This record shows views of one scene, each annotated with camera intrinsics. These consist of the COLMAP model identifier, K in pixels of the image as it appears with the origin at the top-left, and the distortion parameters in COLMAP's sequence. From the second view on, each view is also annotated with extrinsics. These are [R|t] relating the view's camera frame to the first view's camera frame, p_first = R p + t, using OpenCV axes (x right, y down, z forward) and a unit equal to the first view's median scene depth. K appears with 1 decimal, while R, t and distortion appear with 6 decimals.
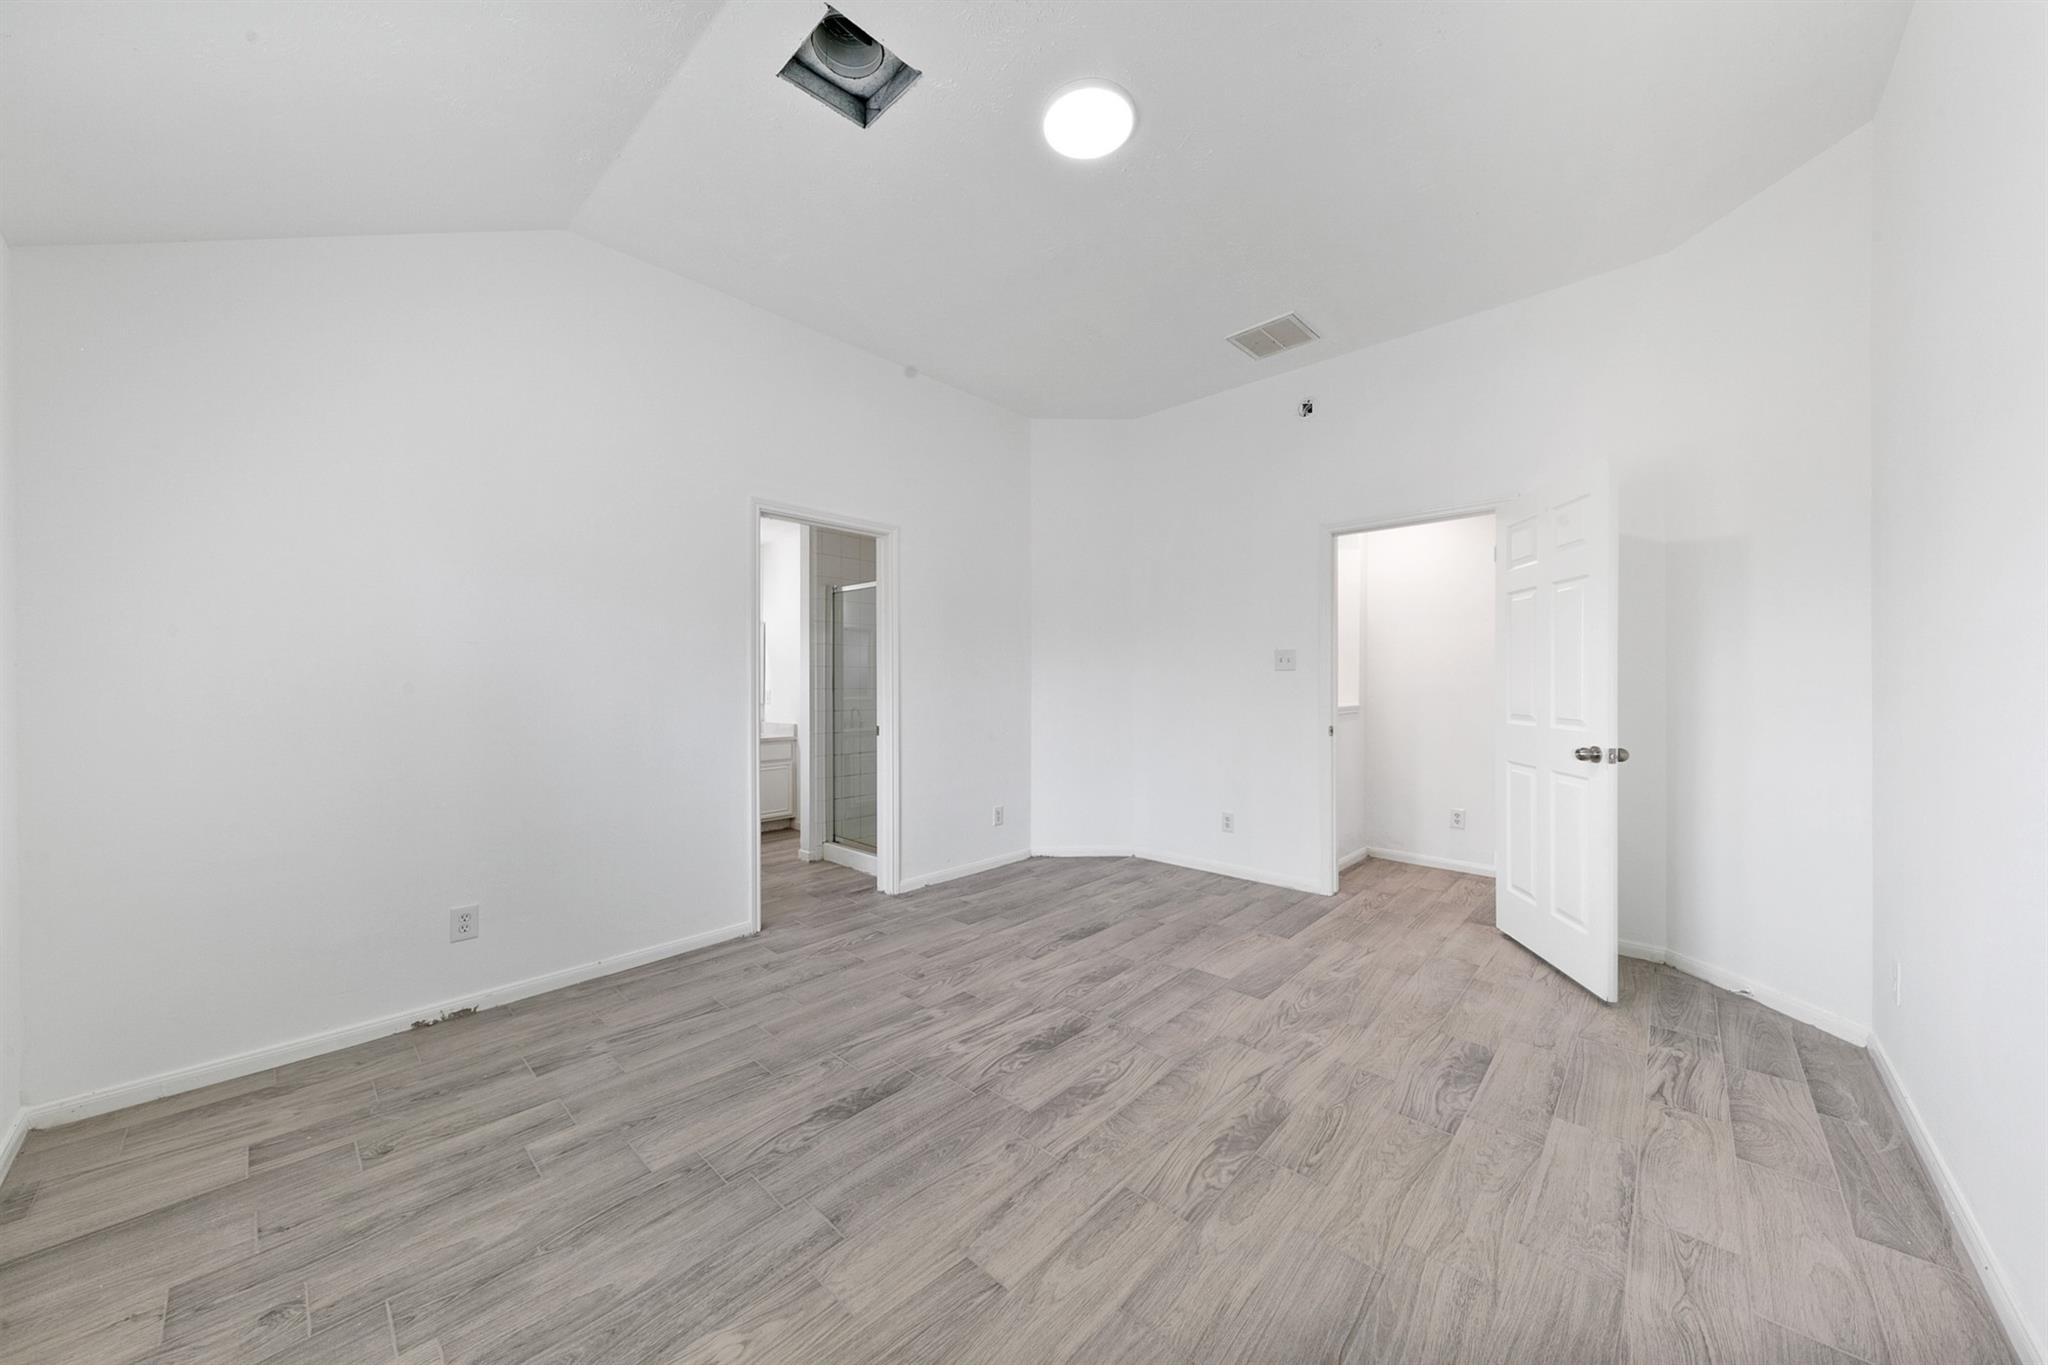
lens RADIAL K [[705.4, 0, 1027.3], [0, 705.4, 688.6], [0, 0, 1]] dist [0.016045, -0.006186]
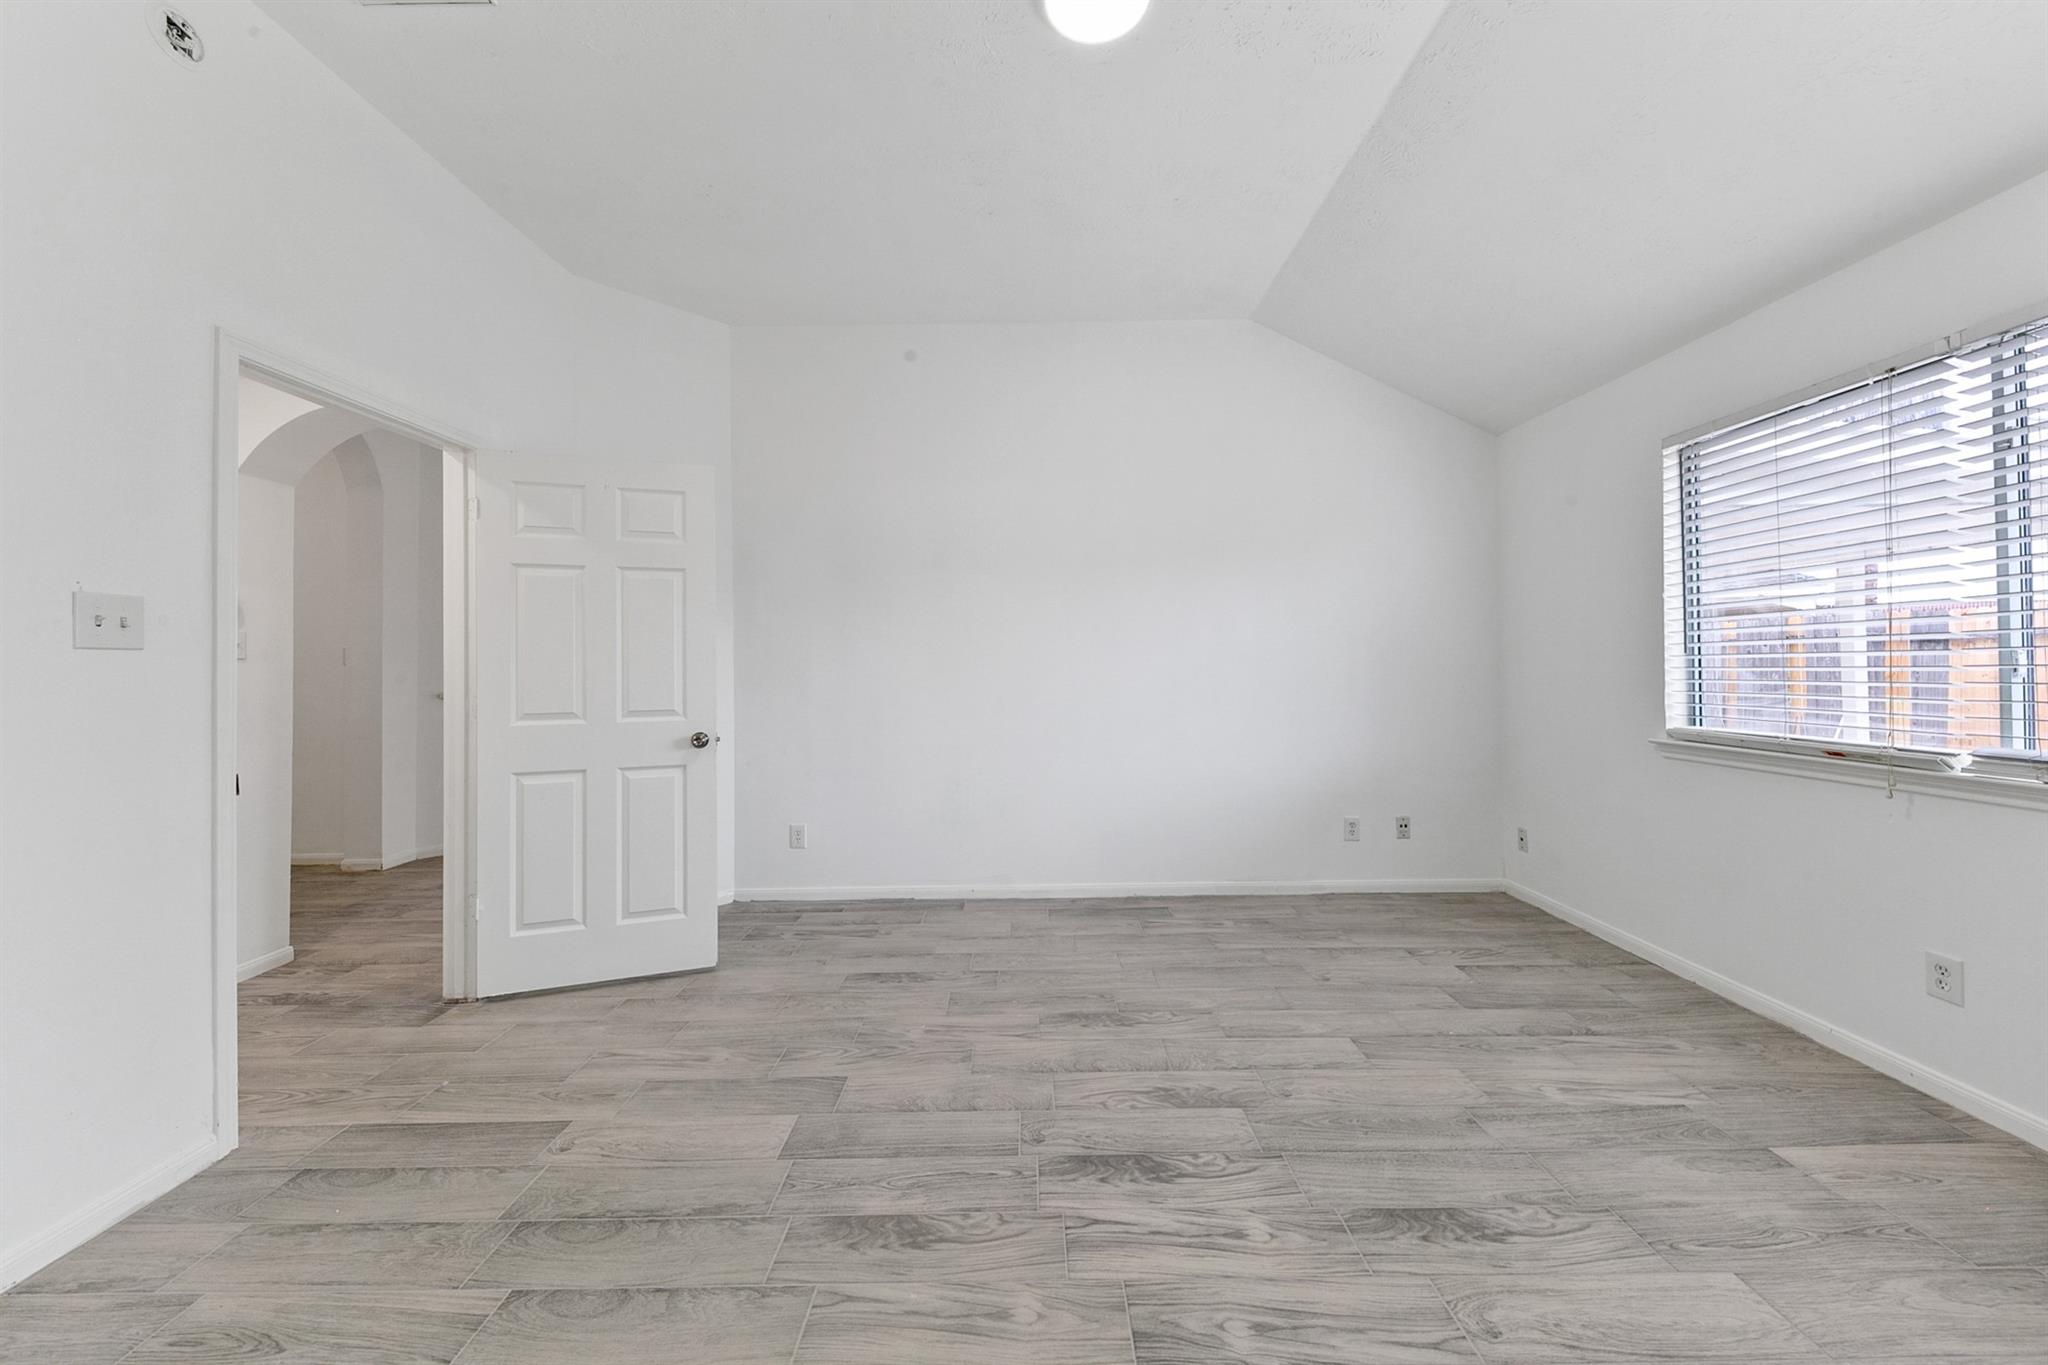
lens RADIAL K [[712.2, 0, 1021.9], [0, 712.2, 681.2], [0, 0, 1]] dist [0.016029, -0.006883]
pose [[-0.676760, -0.003466, 0.736196, -0.412436], [0.021567, 0.999466, 0.024532, -0.013285], [-0.735888, 0.032480, -0.676324, 1.504780]]
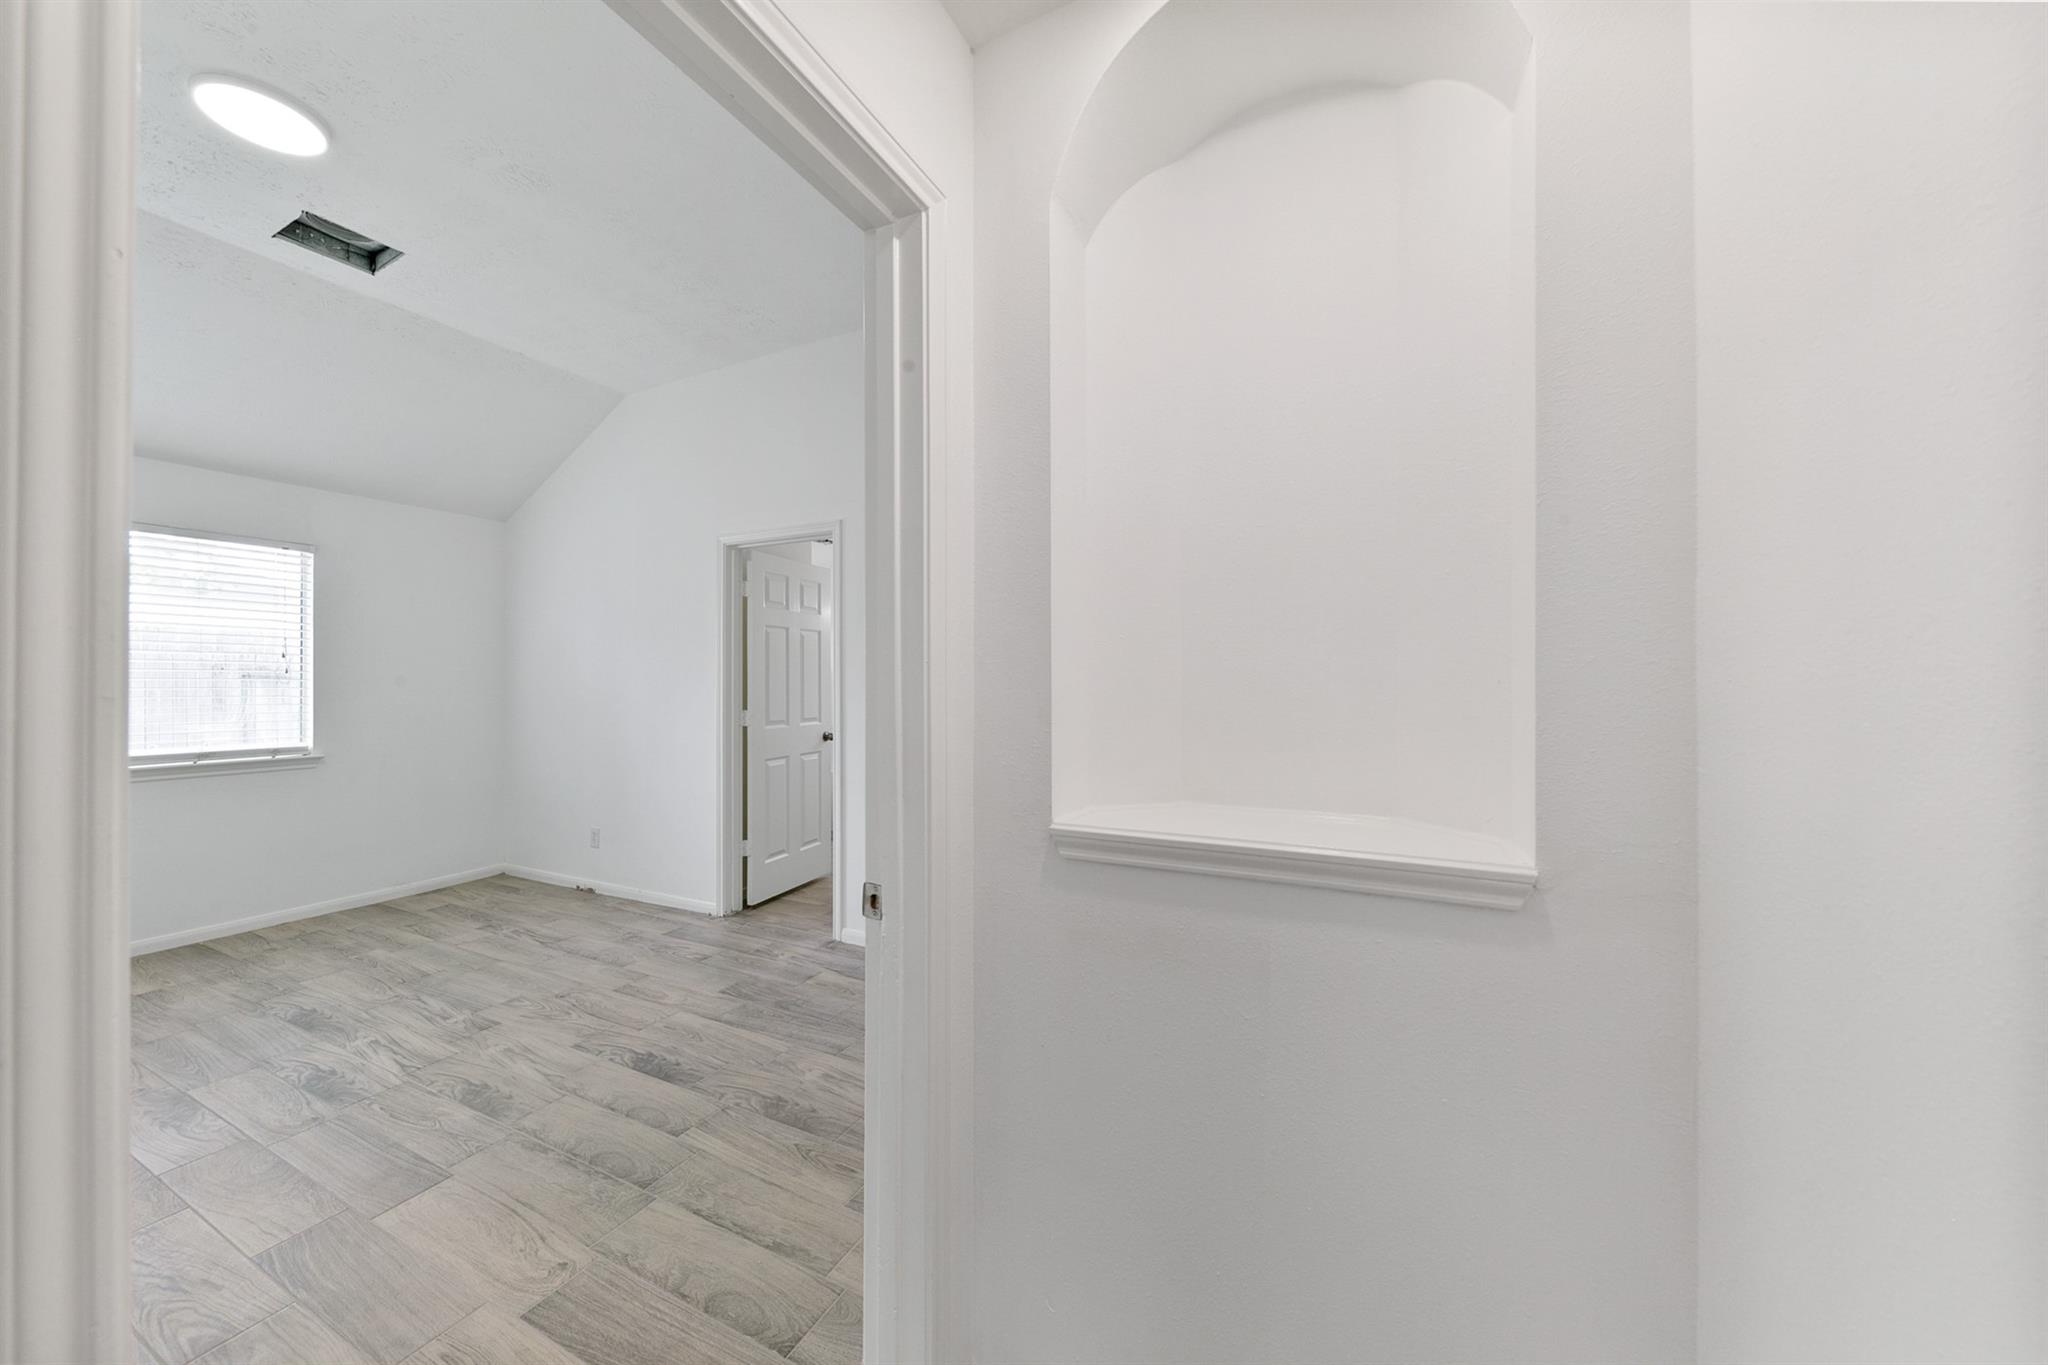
lens RADIAL K [[707.2, 0, 1021.2], [0, 707.2, 682.6], [0, 0, 1]] dist [0.012305, -0.006147]
pose [[0.280621, 0.002497, -0.959816, 1.178074], [-0.006480, 0.999979, 0.000707, -0.051613], [0.959797, 0.006021, 0.280631, 1.580172]]
